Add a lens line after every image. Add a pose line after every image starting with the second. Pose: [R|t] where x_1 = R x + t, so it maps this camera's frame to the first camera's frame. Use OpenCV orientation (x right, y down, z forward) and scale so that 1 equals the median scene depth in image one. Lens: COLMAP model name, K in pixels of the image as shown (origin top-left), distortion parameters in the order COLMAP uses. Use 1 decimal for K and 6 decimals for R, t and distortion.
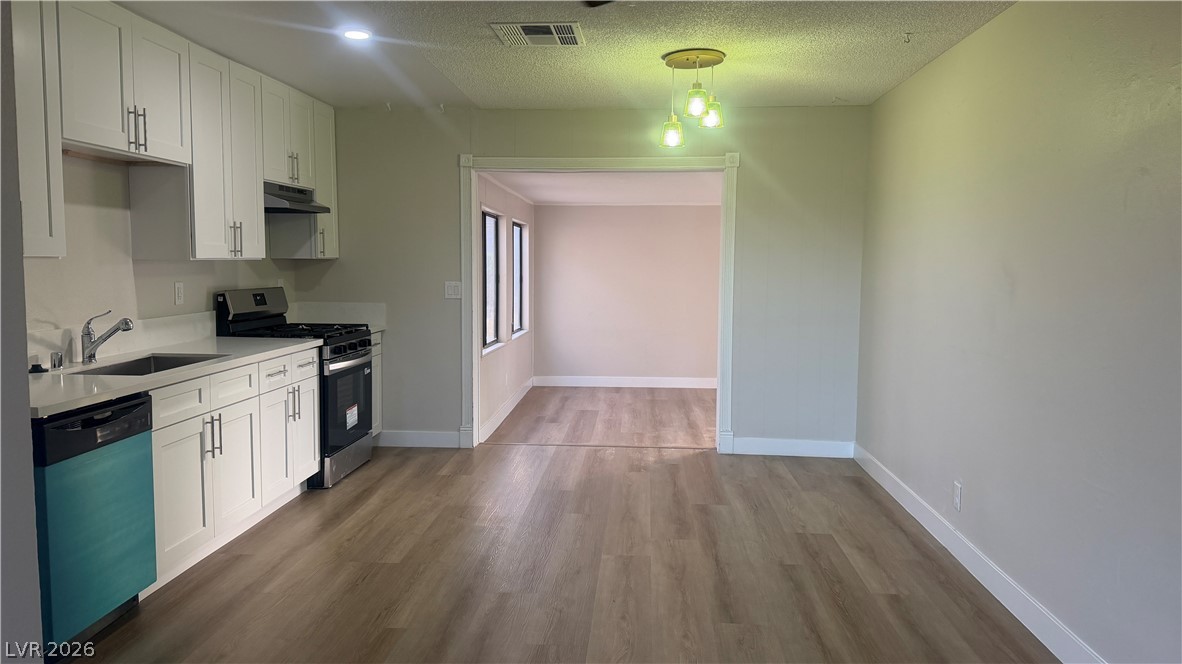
lens RADIAL K [[818.5, 0, 591.0], [0, 818.5, 332.0], [0, 0, 1]] dist [-0.006886, -0.003619]
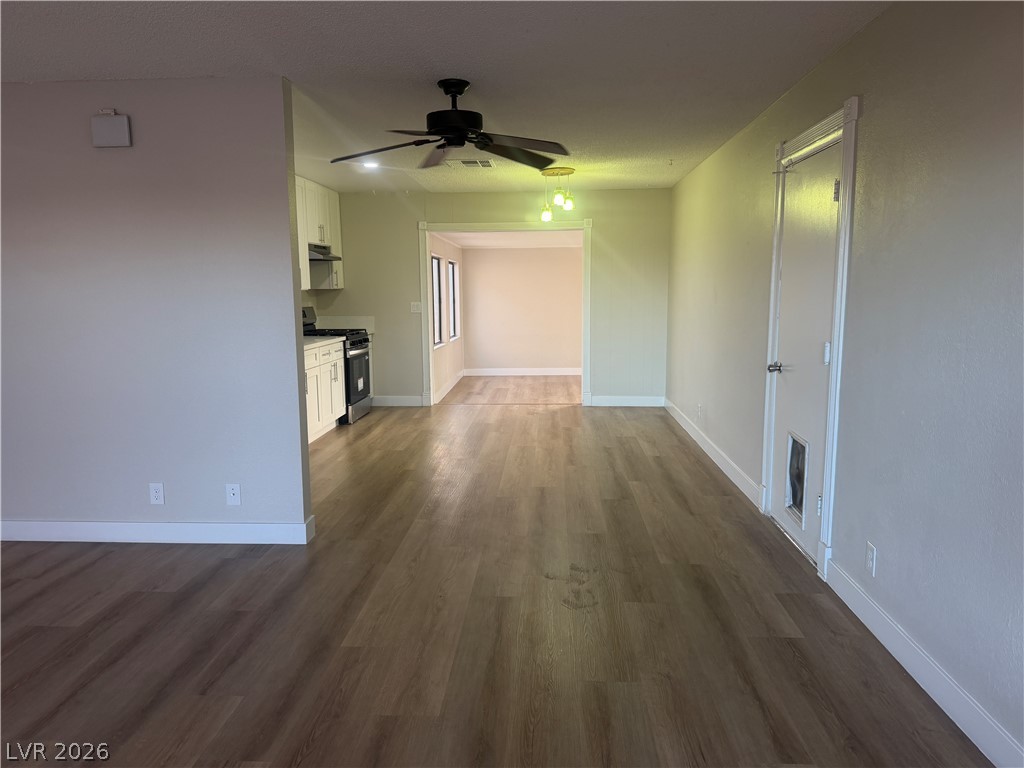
lens RADIAL K [[713.7, 0, 515.5], [0, 713.7, 402.3], [0, 0, 1]] dist [0.003433, -0.000783]
pose [[0.999740, -0.018168, 0.013785, 0.003987], [0.017100, 0.997110, 0.074023, 0.038298], [-0.015090, -0.073768, 0.997161, -0.463302]]
